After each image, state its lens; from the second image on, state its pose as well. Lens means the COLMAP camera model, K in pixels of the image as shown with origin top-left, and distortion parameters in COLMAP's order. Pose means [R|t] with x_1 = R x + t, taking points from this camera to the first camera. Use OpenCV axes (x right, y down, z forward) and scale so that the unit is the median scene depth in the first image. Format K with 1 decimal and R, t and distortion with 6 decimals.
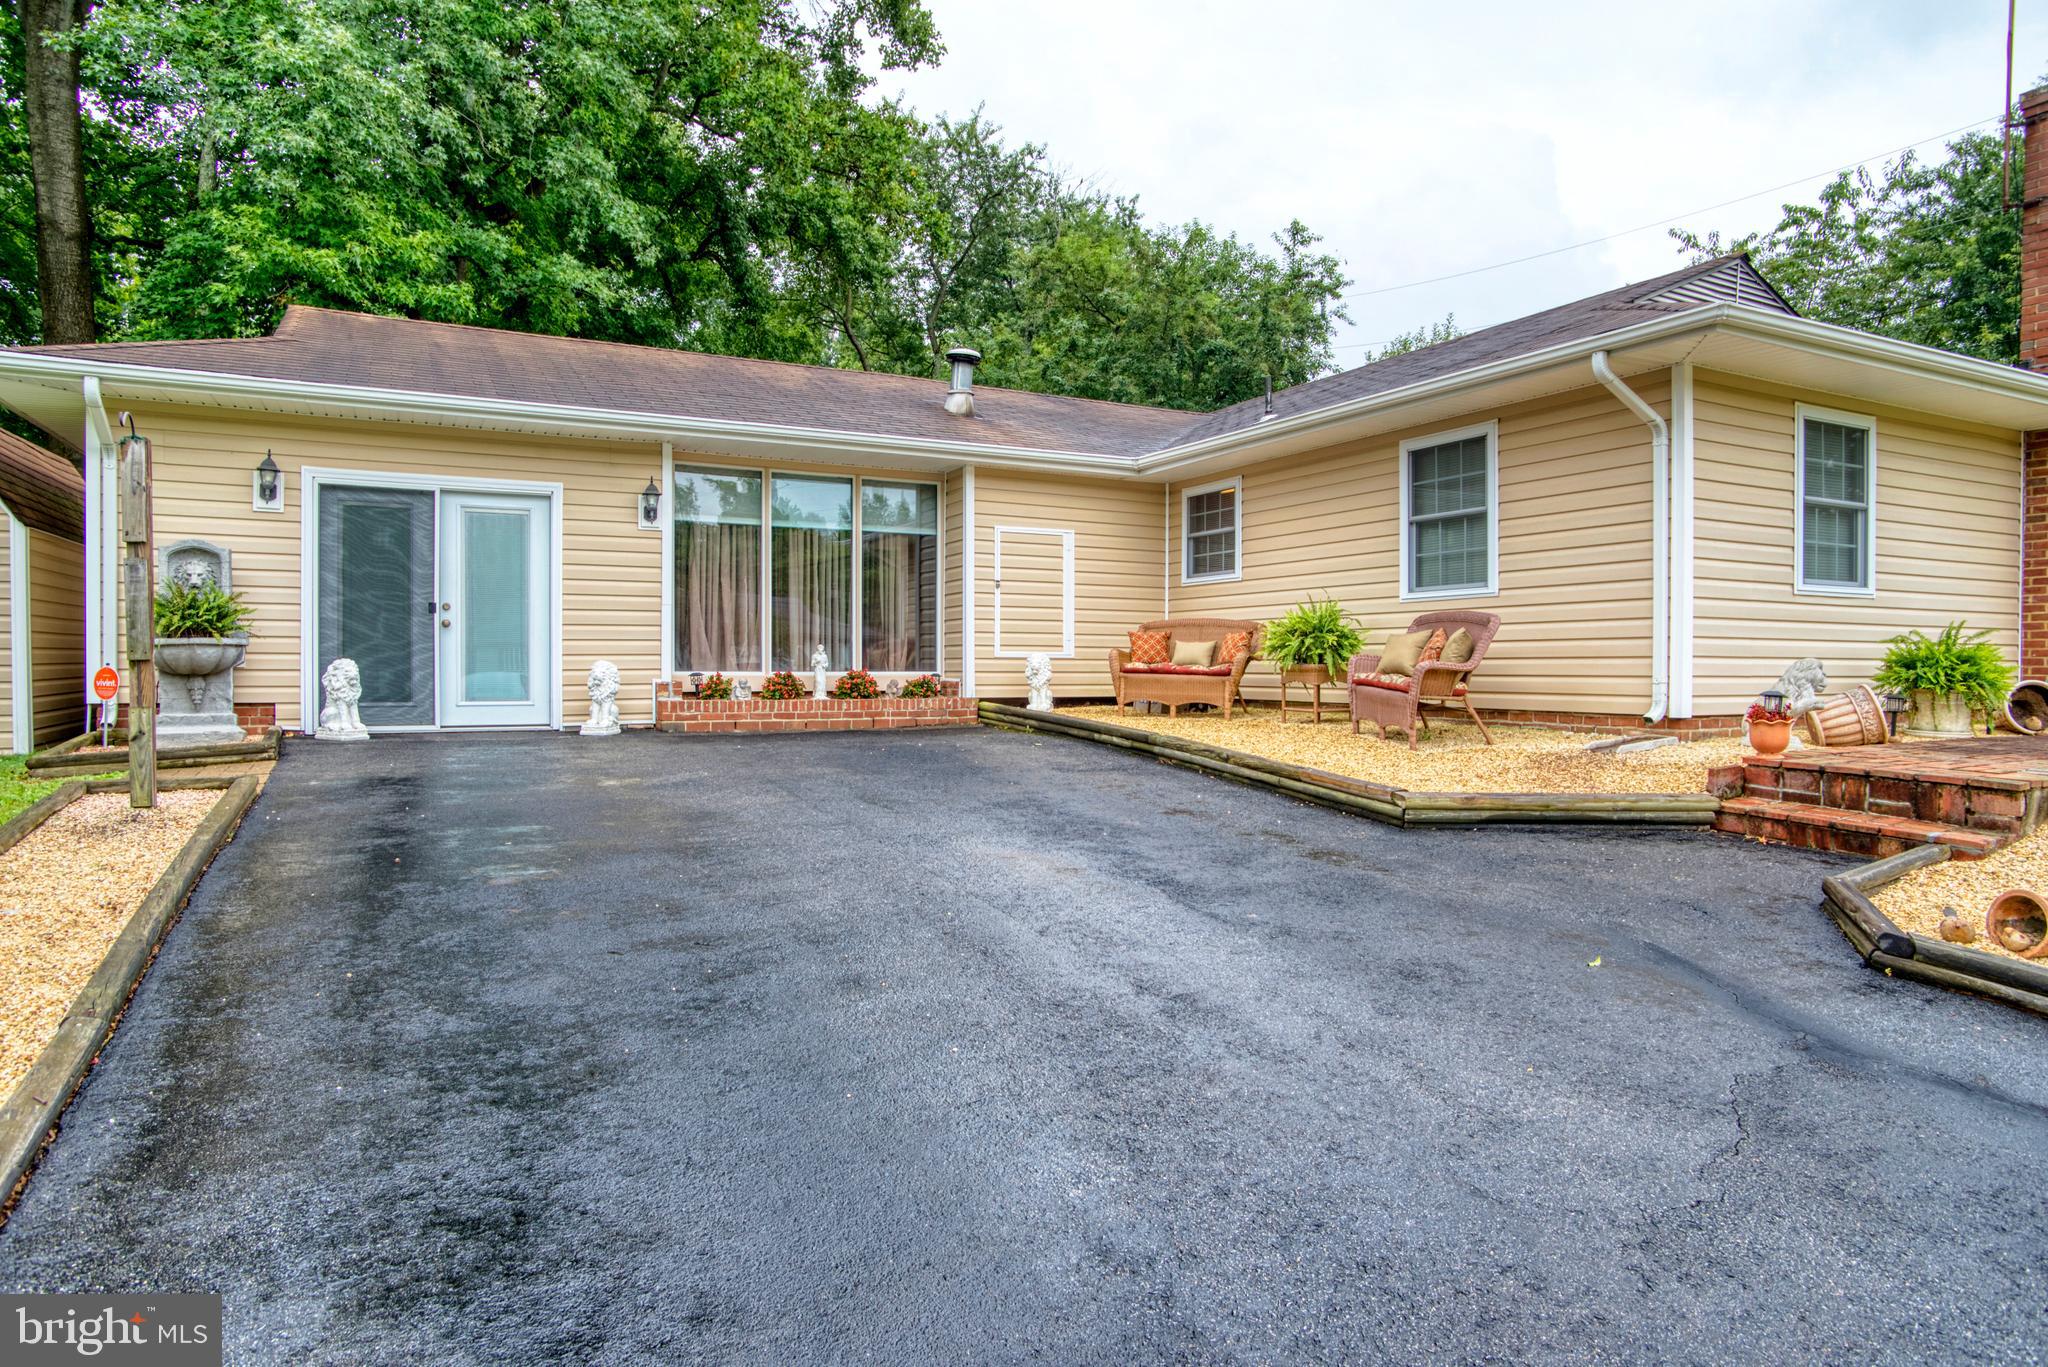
lens RADIAL K [[1214.5, 0, 1029.8], [0, 1214.5, 685.2], [0, 0, 1]] dist [-0.071998, 0.045857]
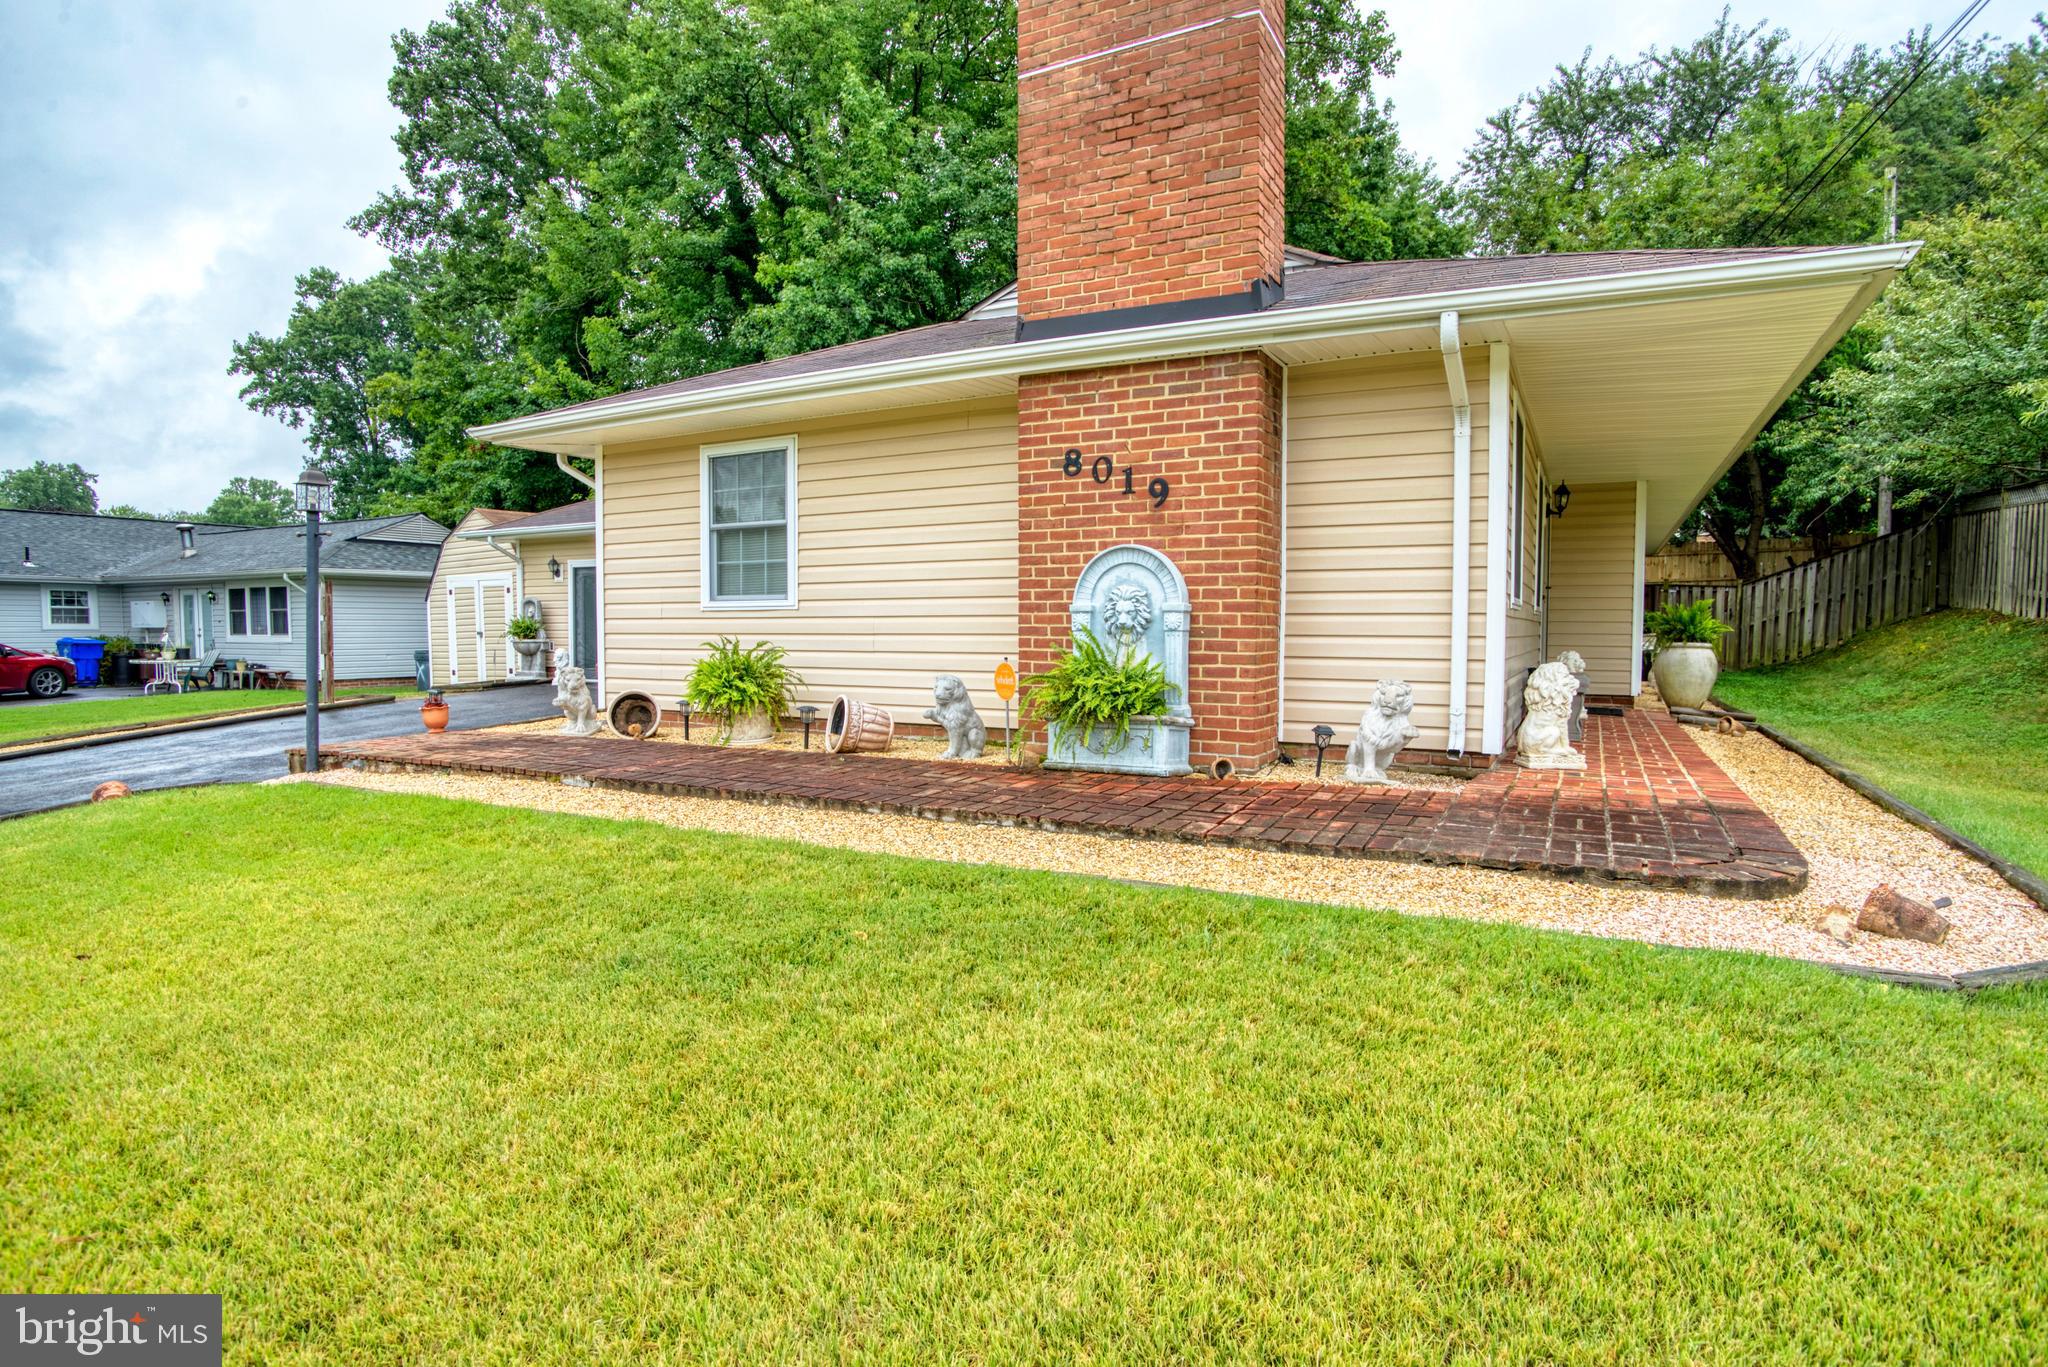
lens RADIAL K [[1071.6, 0, 1024.0], [0, 1071.6, 683.5], [0, 0, 1]] dist [-0.070832, 0.034083]
pose [[0.556321, 0.041230, -0.829944, 1.324790], [-0.010195, 0.999032, 0.042796, -0.041925], [0.830905, -0.015347, 0.556203, 0.533847]]
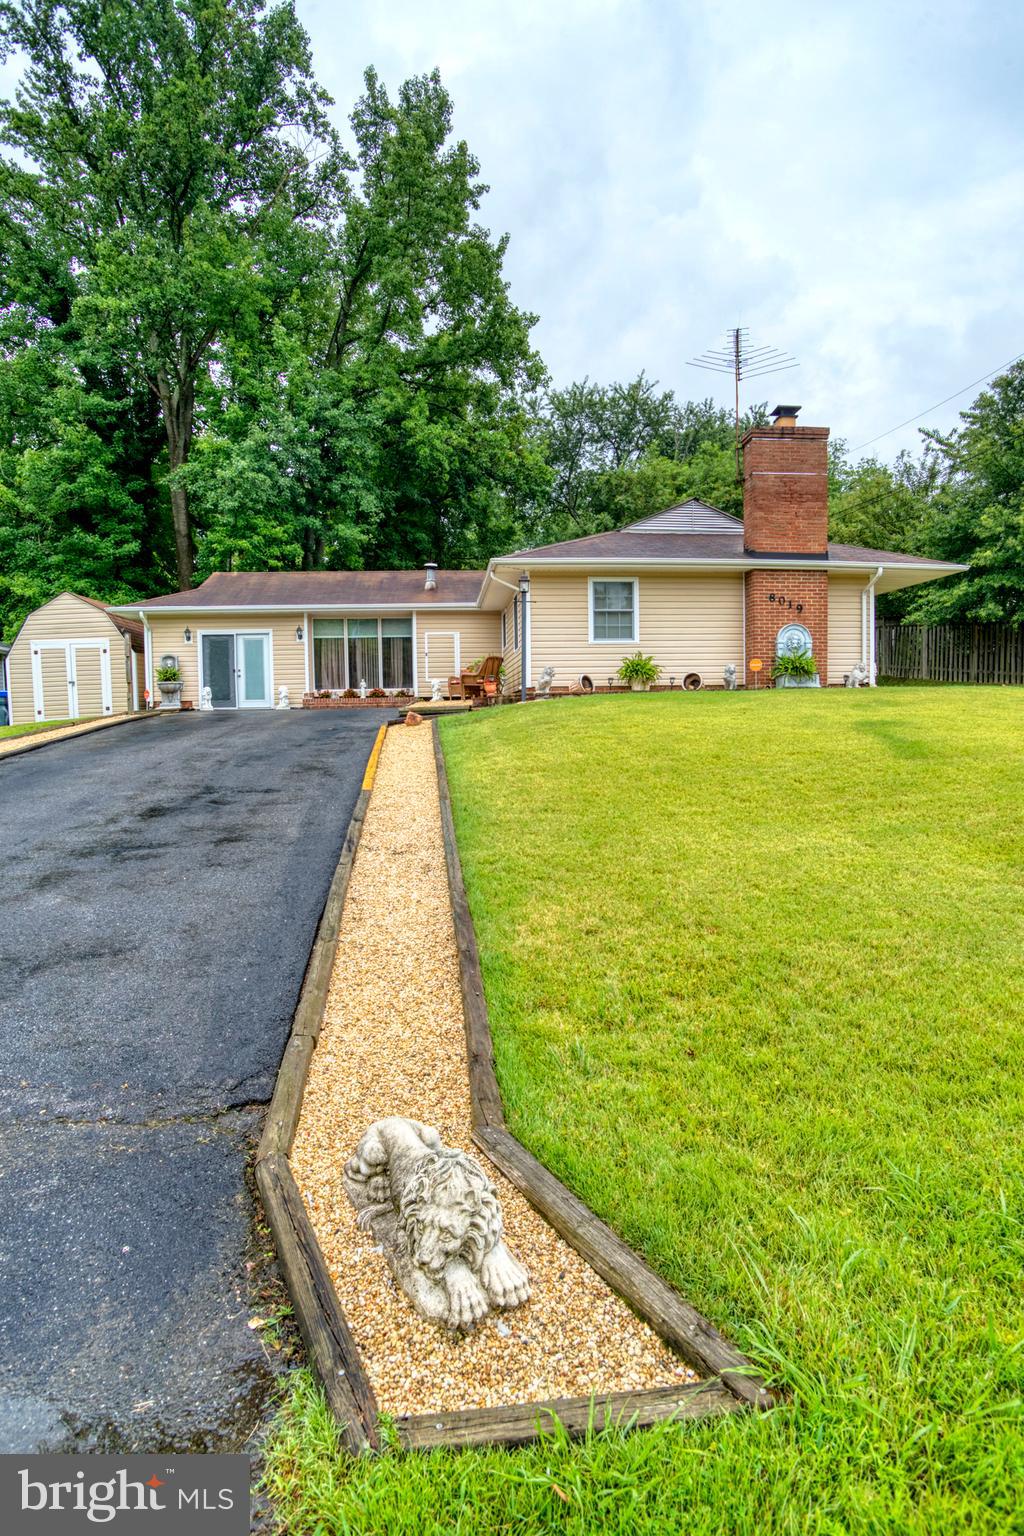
lens RADIAL K [[834.1, 0, 508.9], [0, 834.1, 773.8], [0, 0, 1]] dist [-0.062358, 0.001244]
pose [[0.921327, 0.007855, -0.388710, 0.974950], [0.013830, 0.998501, 0.052959, 0.096860], [0.388544, -0.054169, 0.919837, -0.725255]]
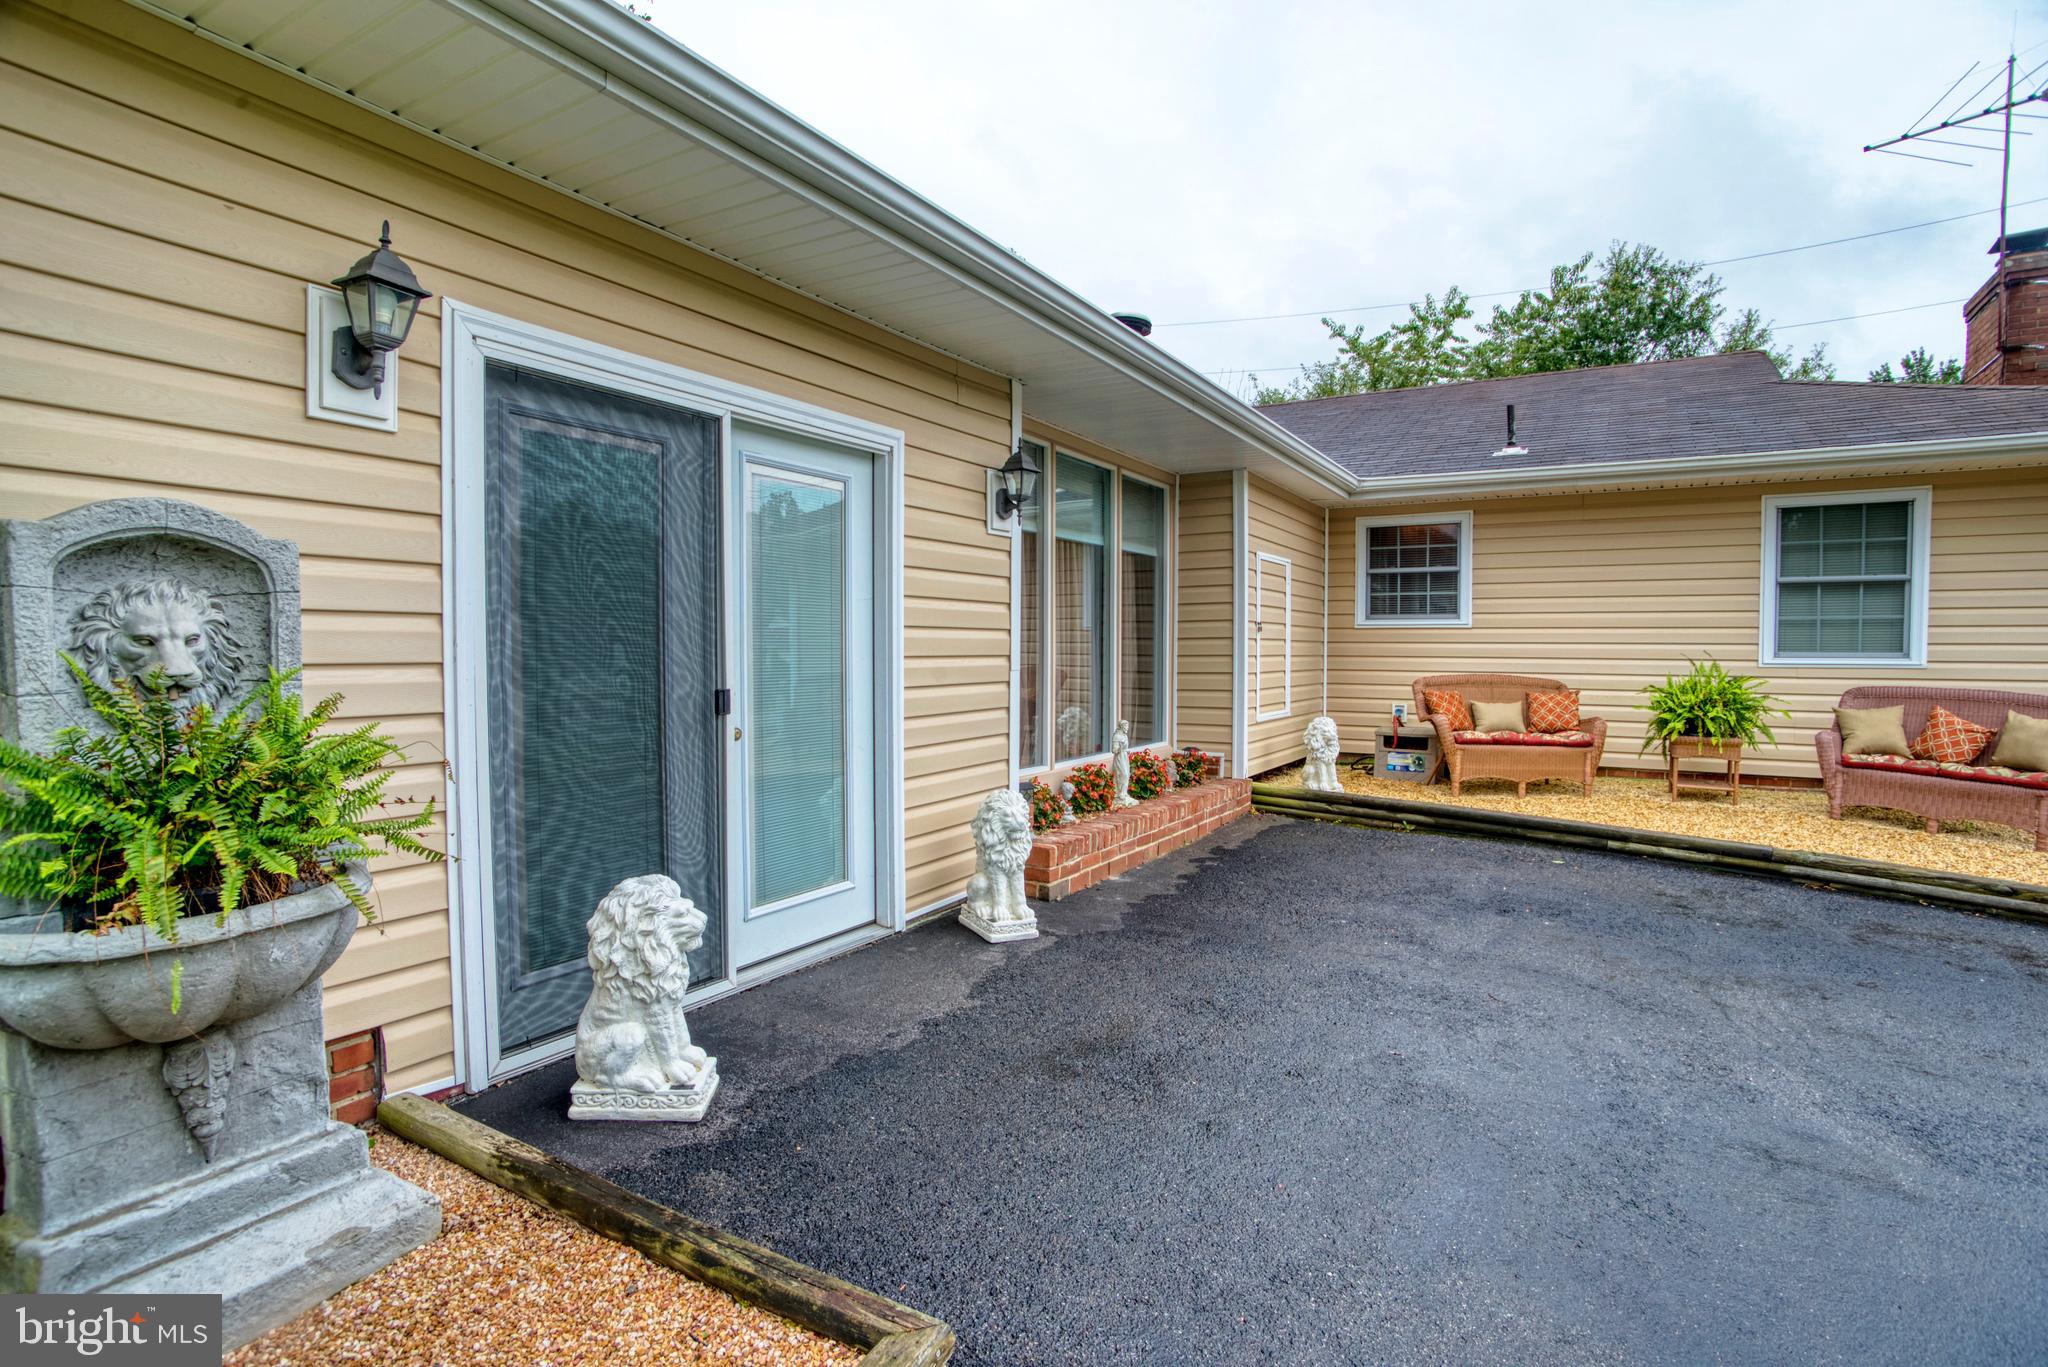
lens RADIAL K [[998.1, 0, 1018.8], [0, 998.1, 686.0], [0, 0, 1]] dist [-0.094357, 0.036570]
pose [[0.864441, -0.019114, 0.502370, -0.537340], [0.005752, 0.999588, 0.028136, -0.072910], [-0.502701, -0.021433, 0.864195, 0.603334]]
